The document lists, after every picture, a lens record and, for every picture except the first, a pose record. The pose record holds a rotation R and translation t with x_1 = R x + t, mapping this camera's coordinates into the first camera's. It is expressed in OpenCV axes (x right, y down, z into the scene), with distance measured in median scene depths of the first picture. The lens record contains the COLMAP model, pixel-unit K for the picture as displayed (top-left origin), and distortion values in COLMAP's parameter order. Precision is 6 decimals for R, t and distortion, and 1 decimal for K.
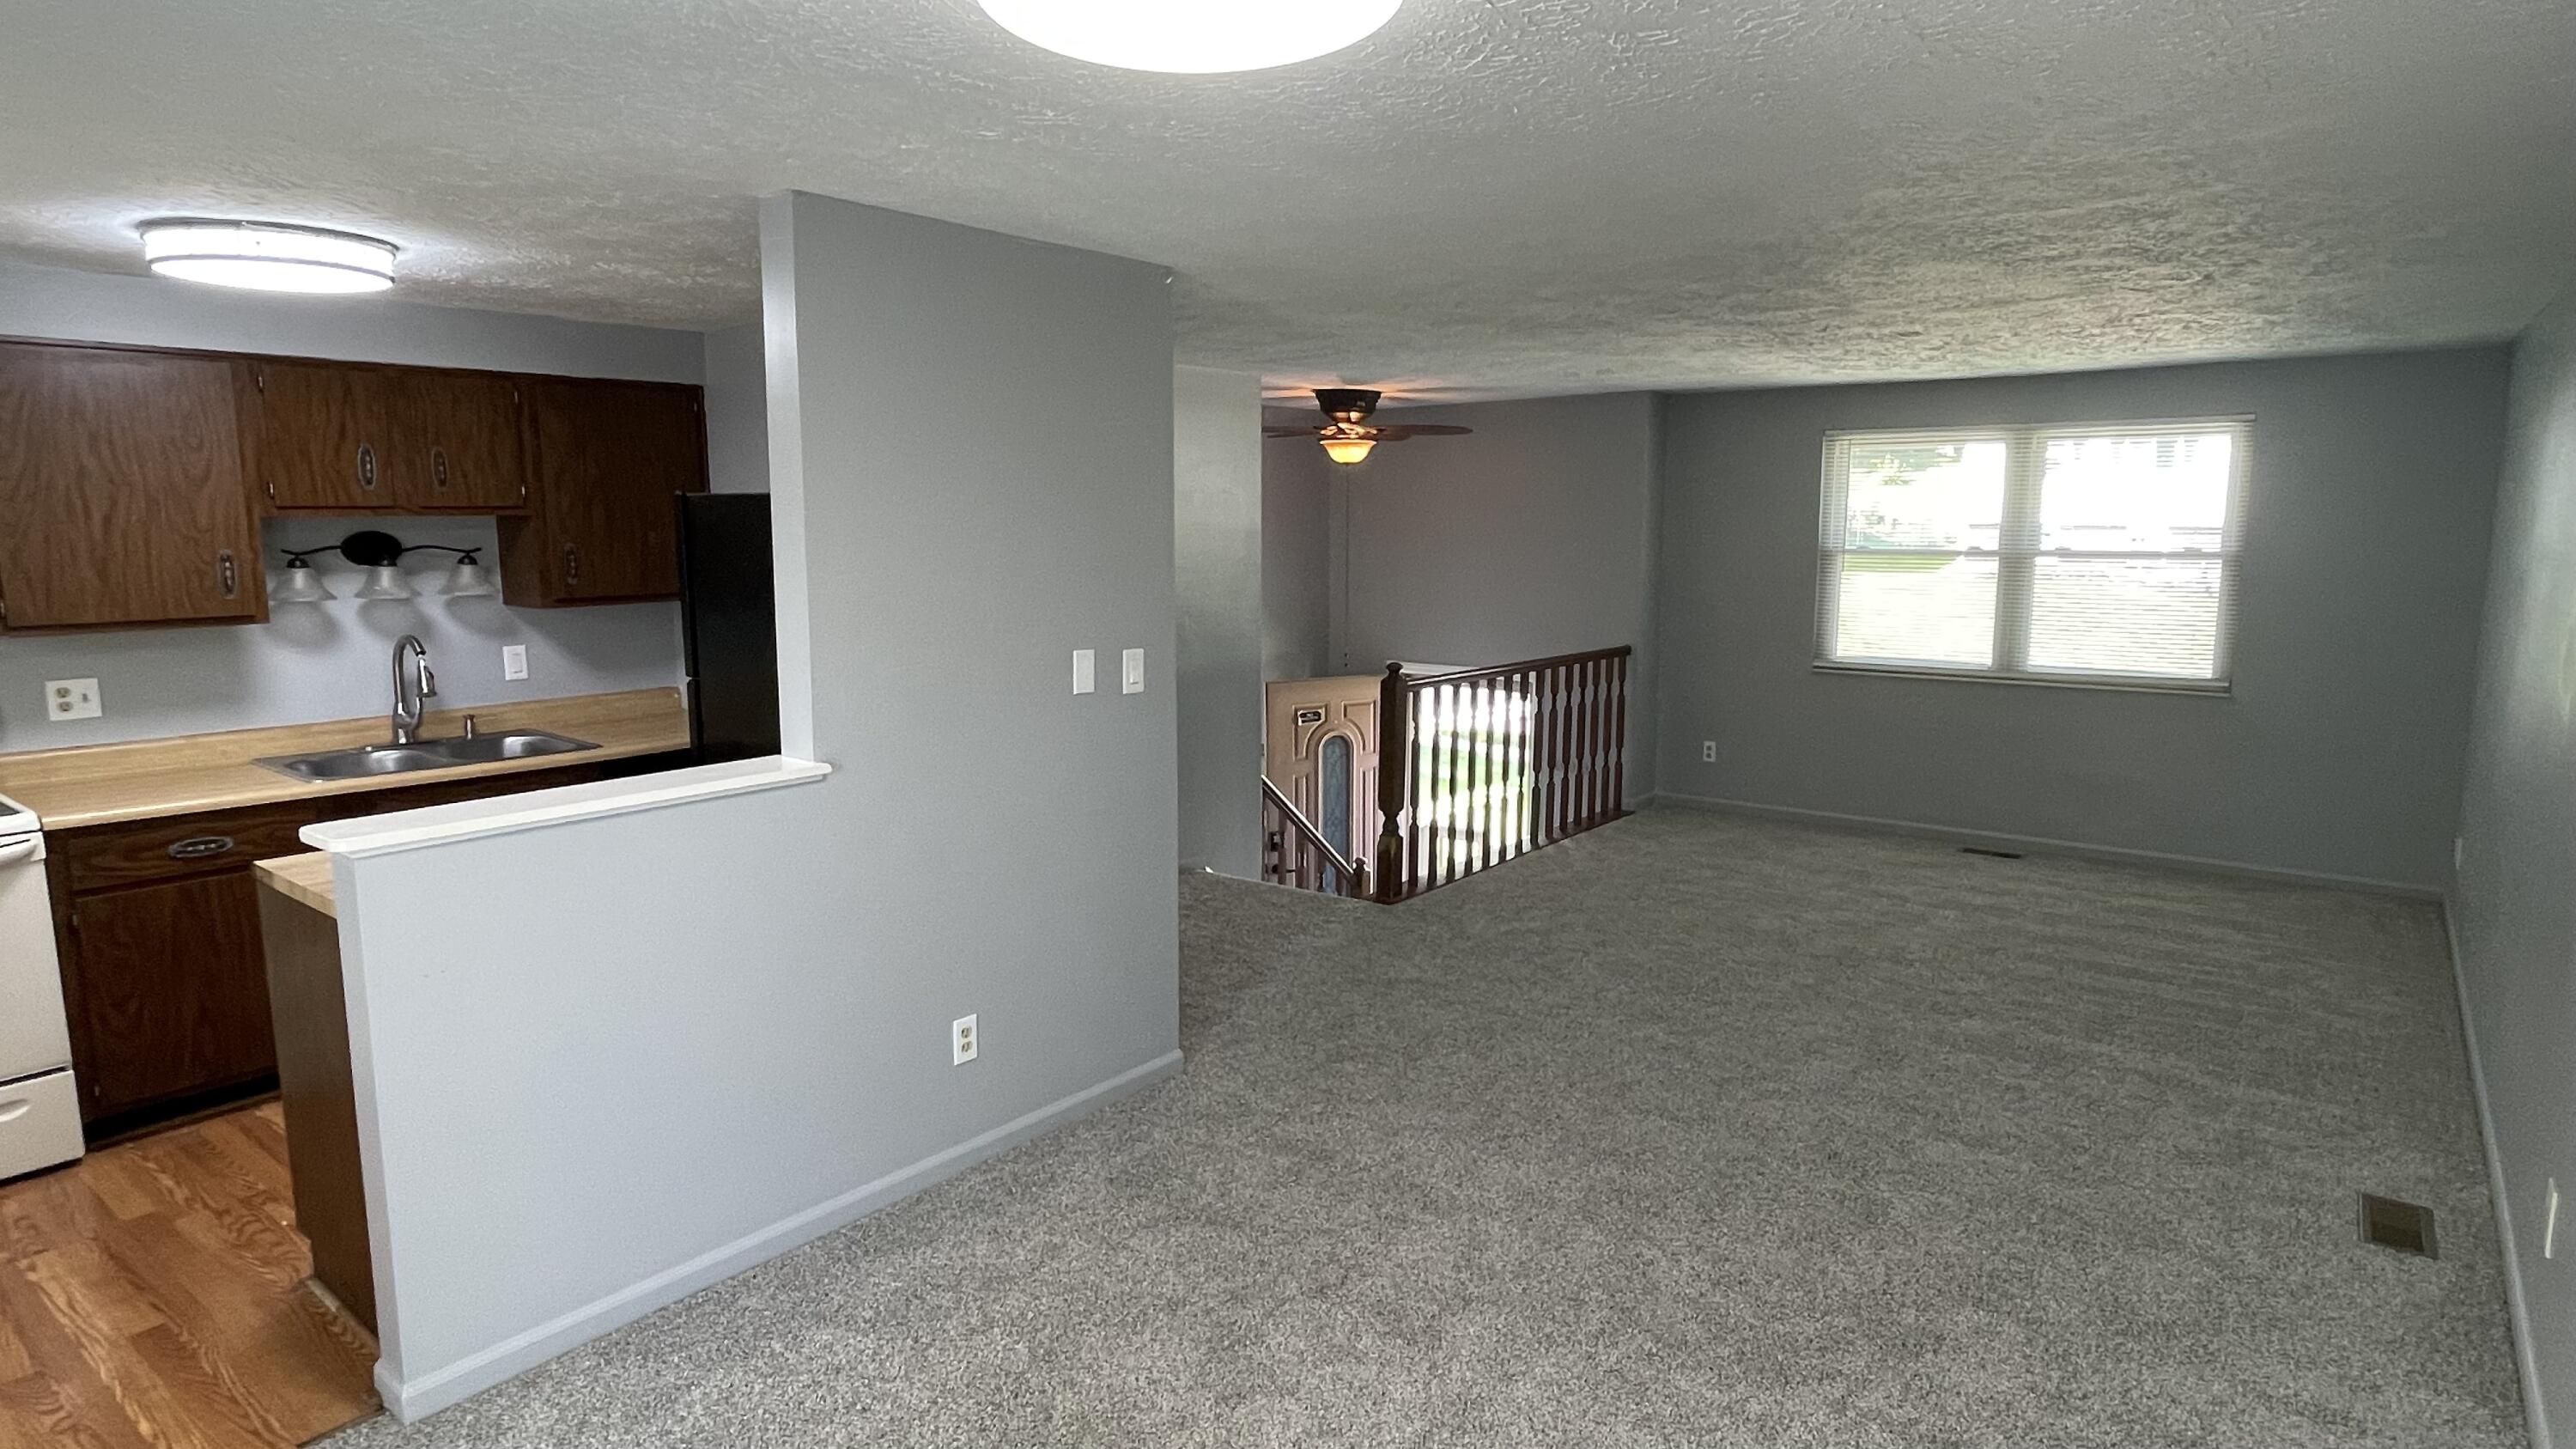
lens RADIAL K [[1374.9, 0, 1280.1], [0, 1374.9, 718.5], [0, 0, 1]] dist [-0.002397, -0.000208]
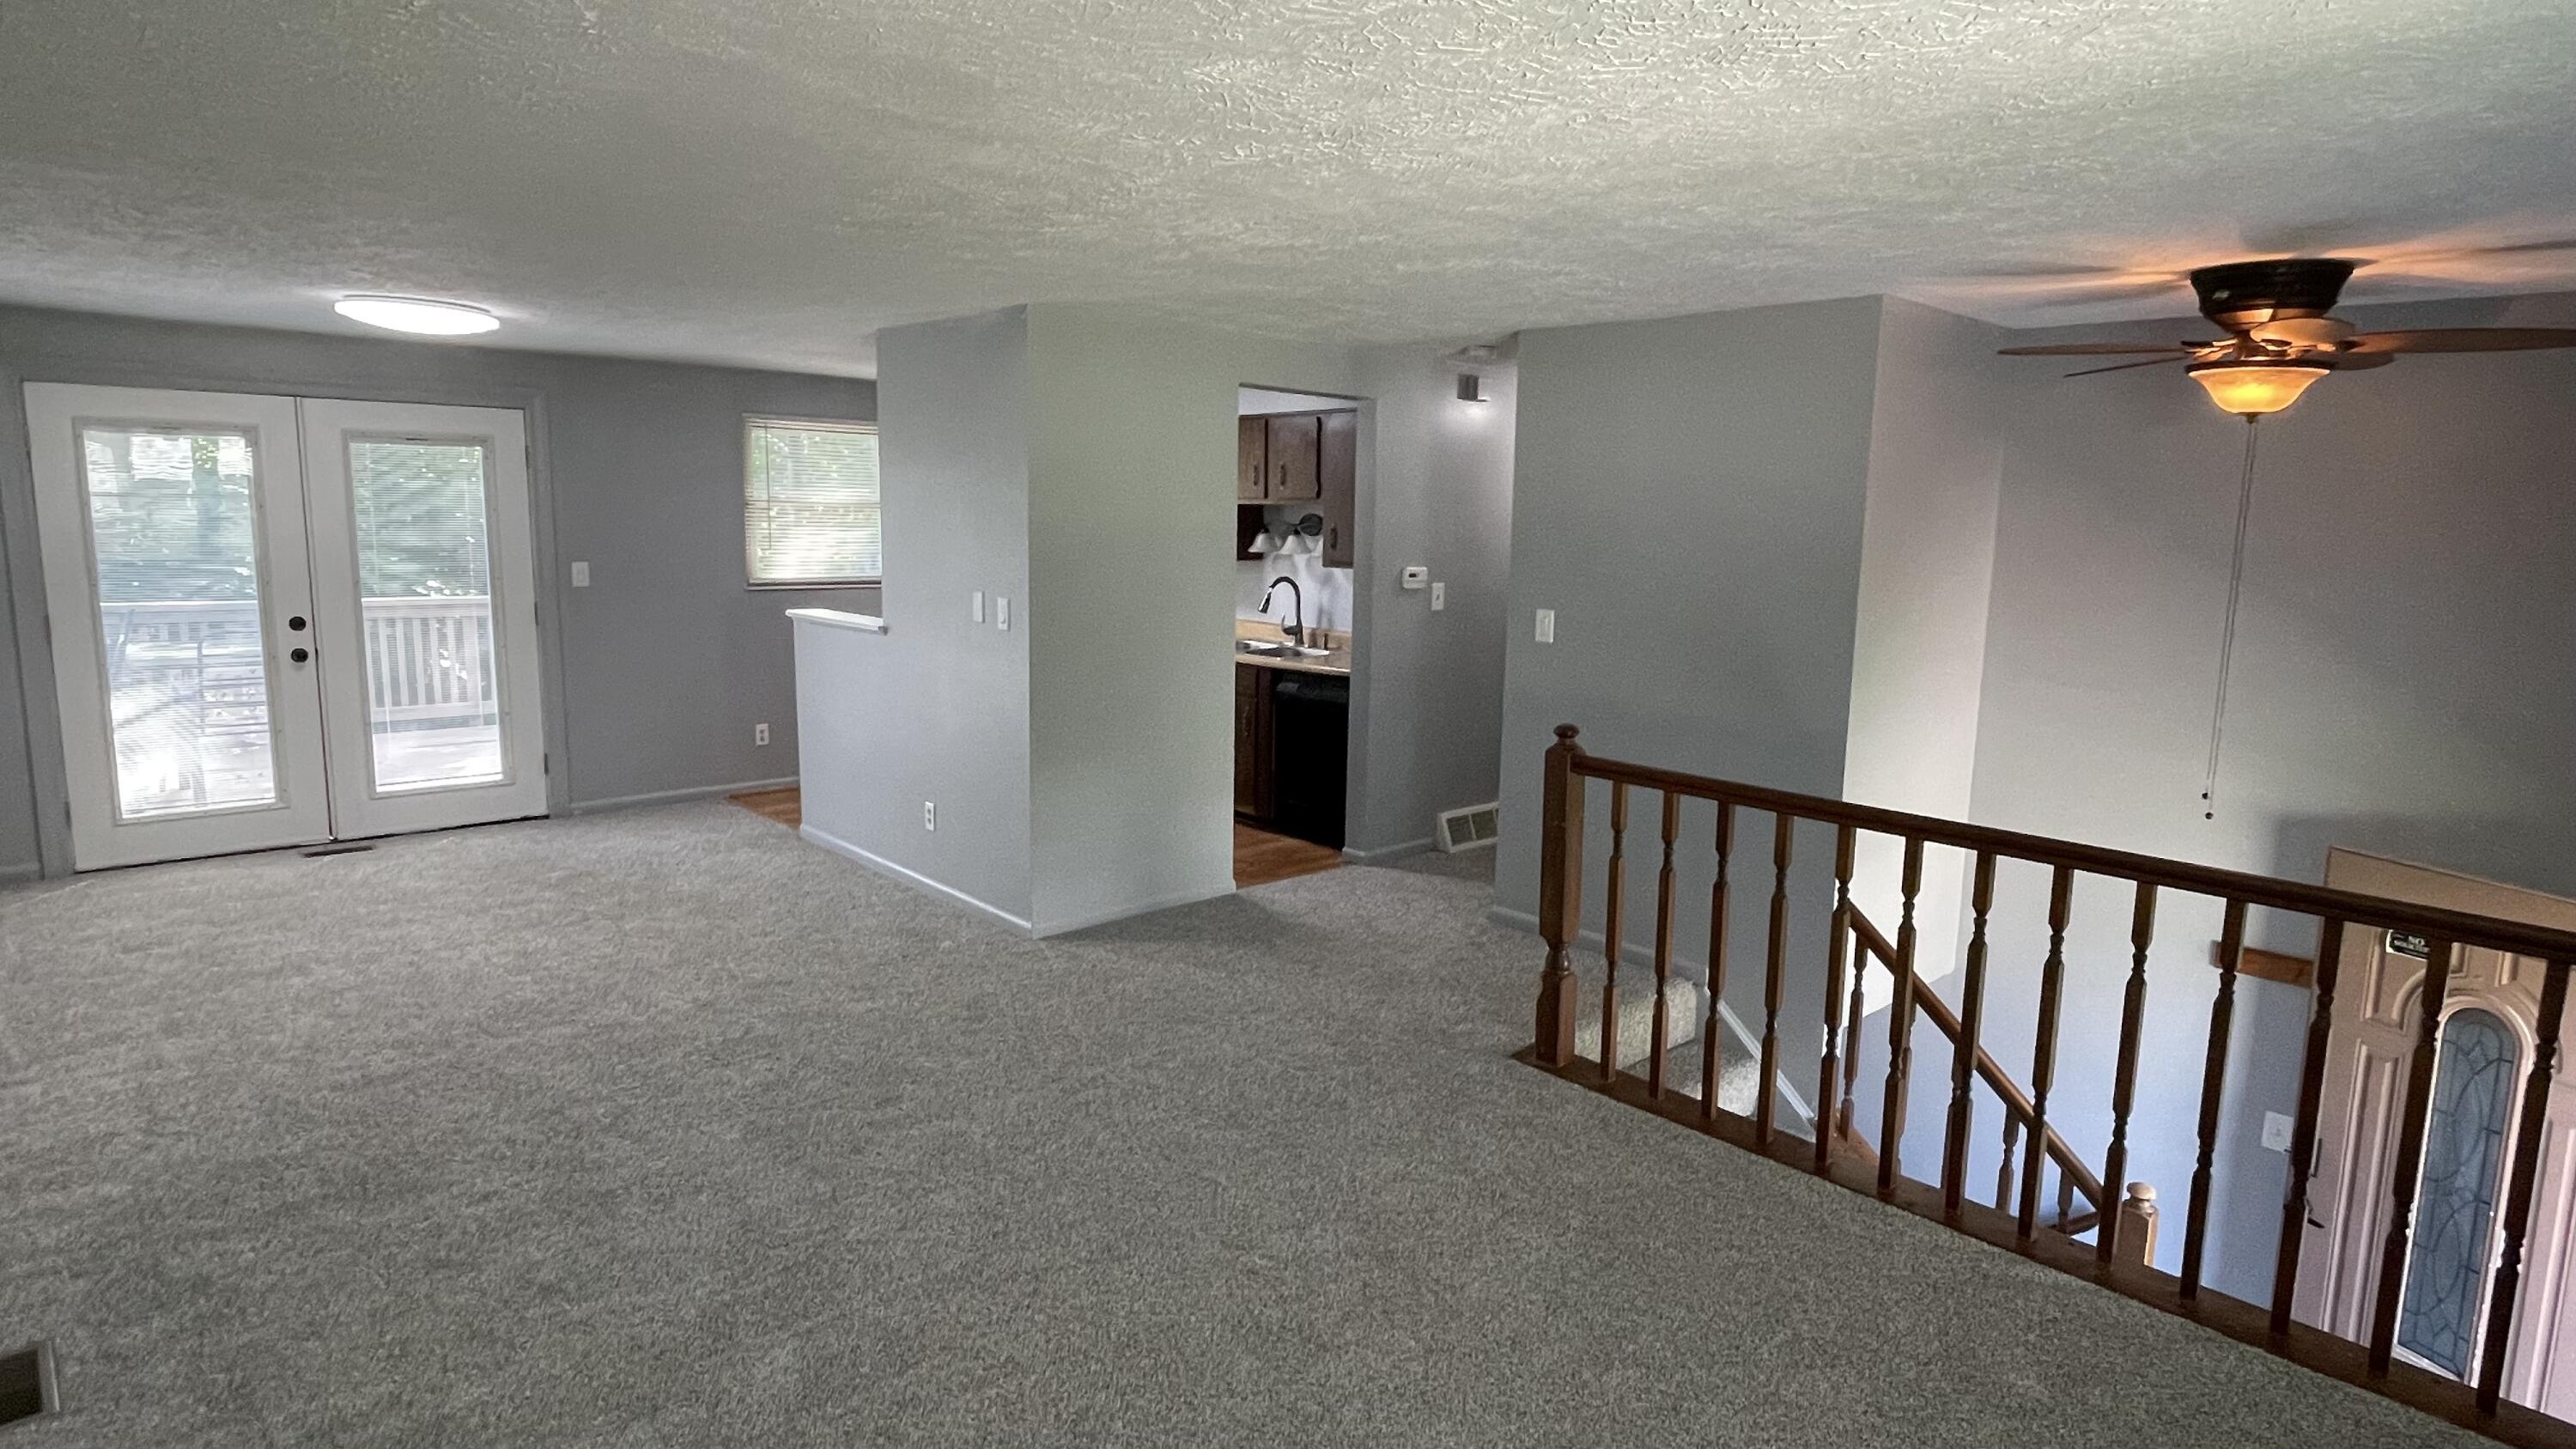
lens RADIAL K [[1374.9, 0, 1280.1], [0, 1374.9, 718.5], [0, 0, 1]] dist [-0.002397, -0.000208]
pose [[-0.159119, 0.144916, -0.976566, 1.135026], [-0.161095, 0.972099, 0.170502, -0.199485], [0.974027, 0.184450, -0.131334, 1.409461]]
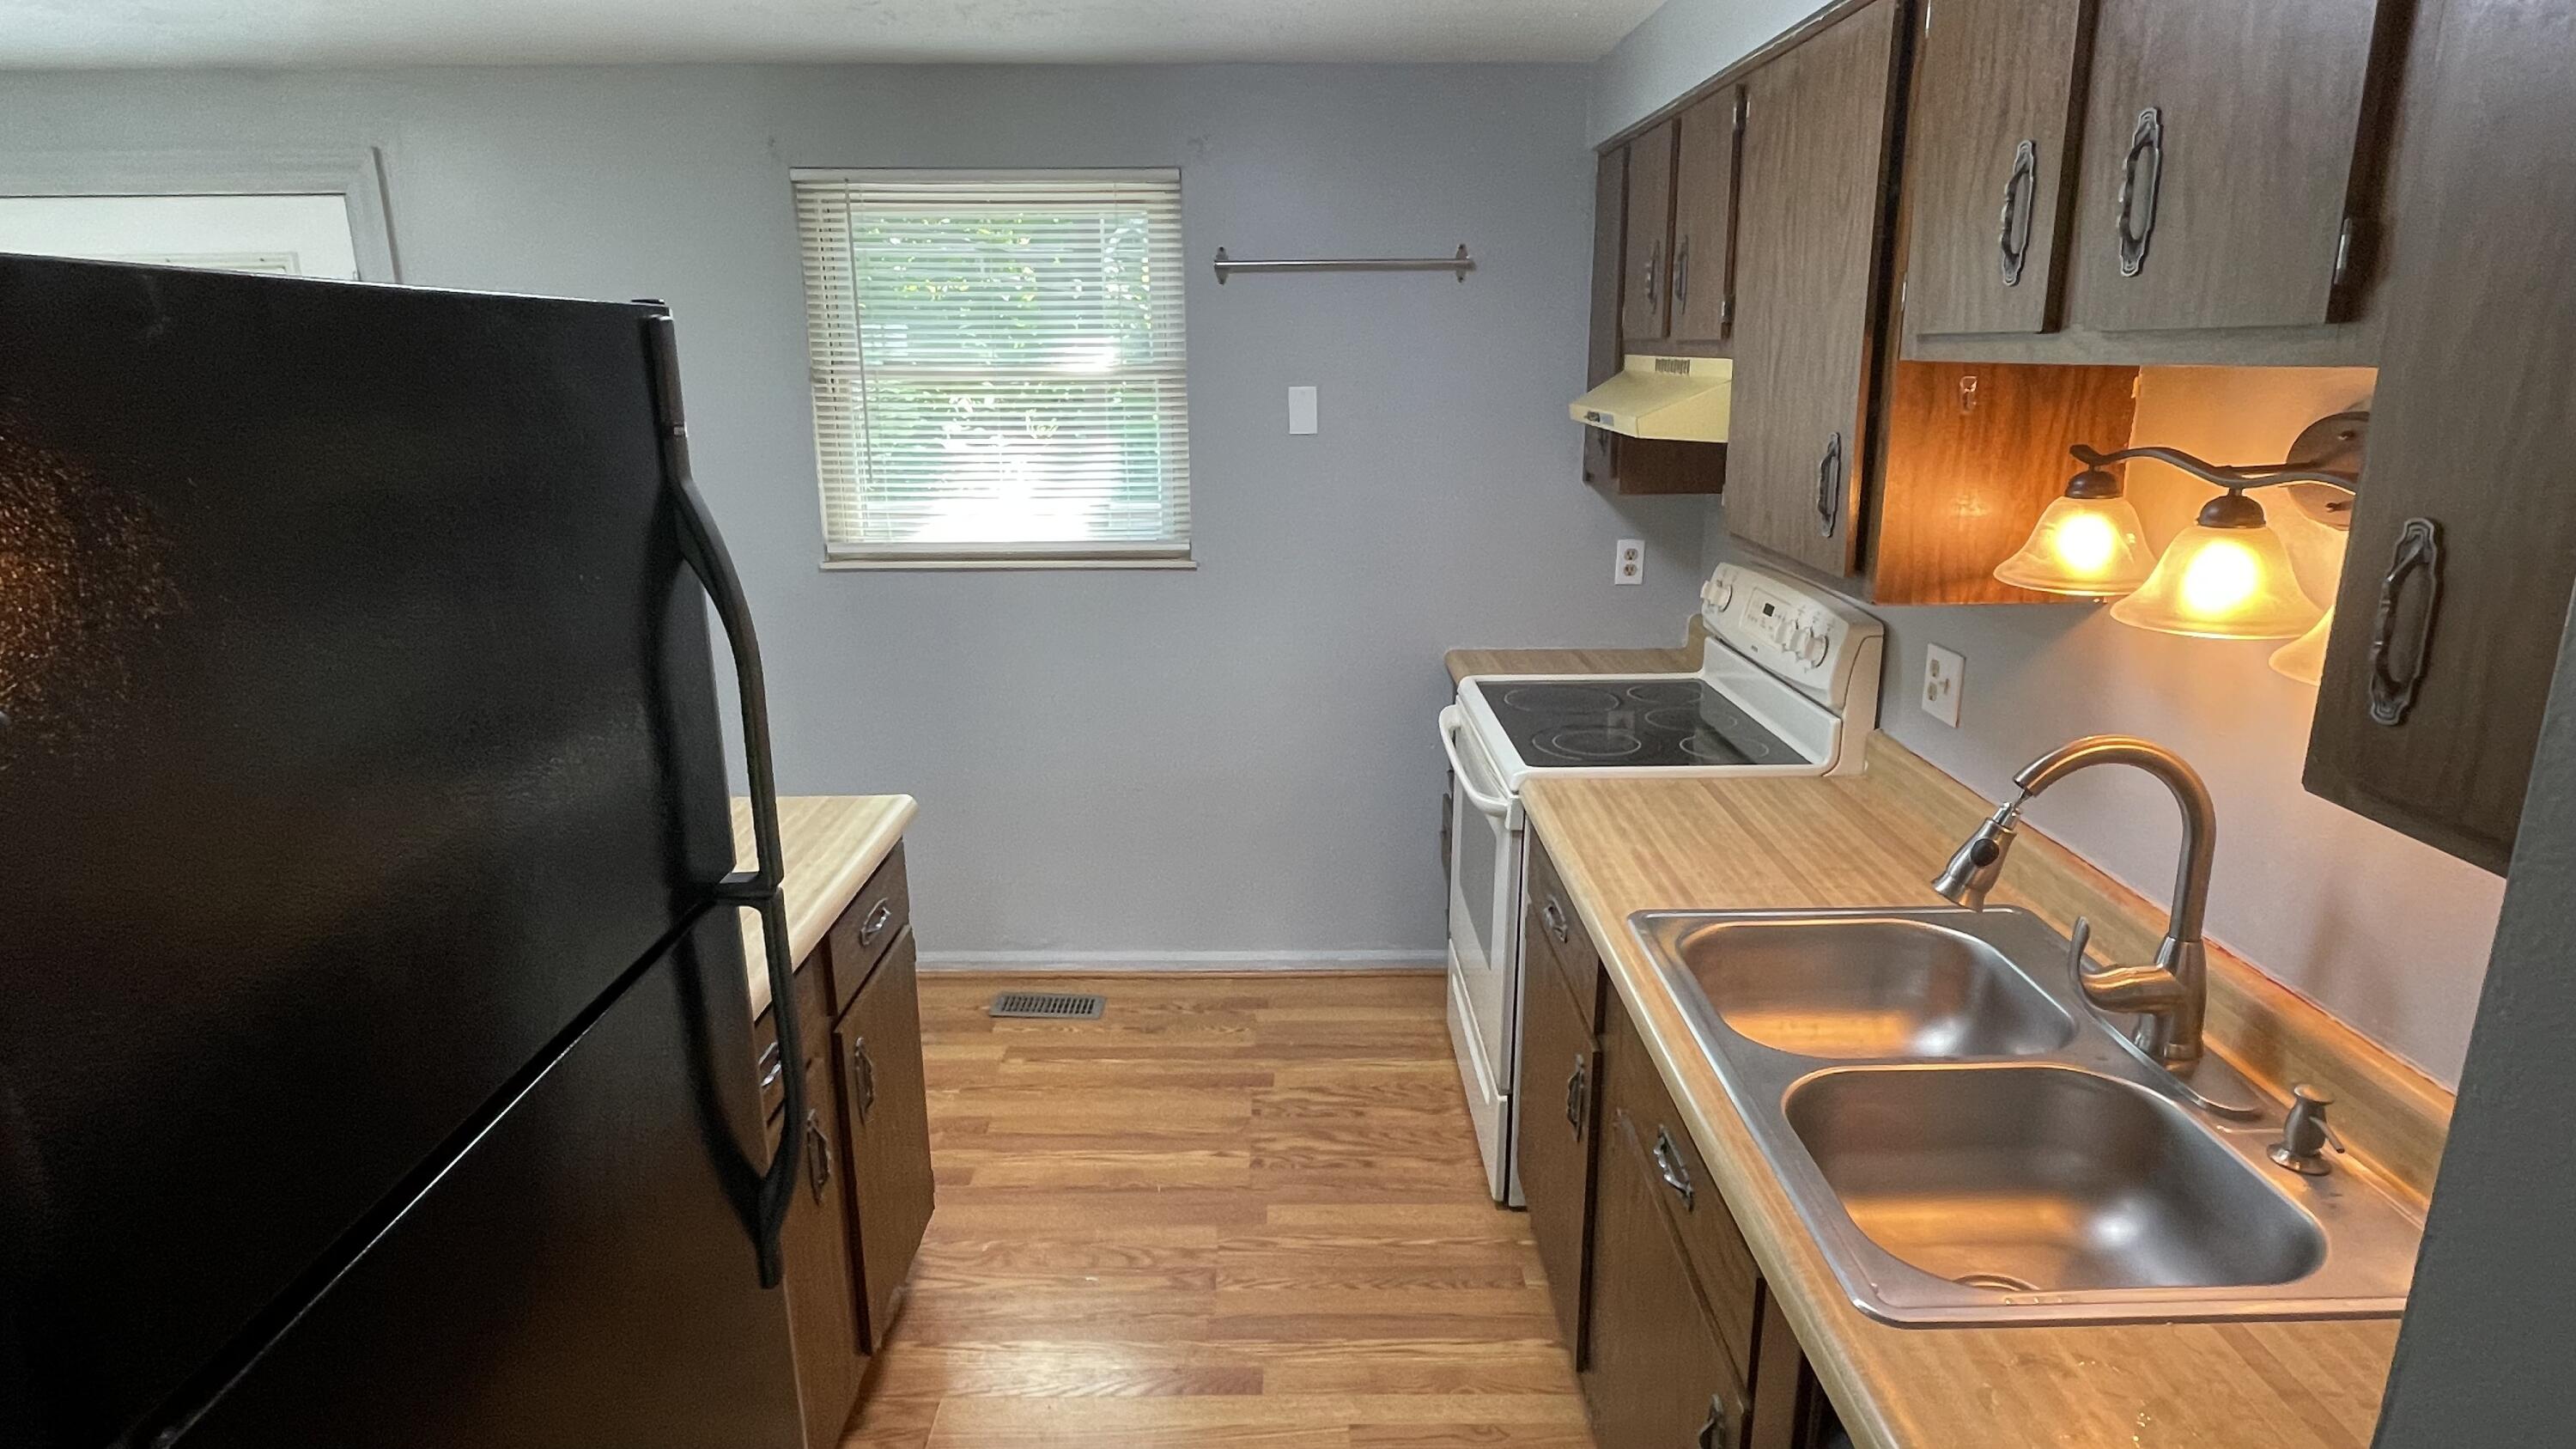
lens RADIAL K [[1374.9, 0, 1280.1], [0, 1374.9, 718.5], [0, 0, 1]] dist [-0.002397, -0.000208]
pose [[-0.782058, 0.170946, -0.599302, -0.319420], [-0.077001, 0.927770, 0.365121, -0.190548], [0.618430, 0.331692, -0.712407, 1.253412]]
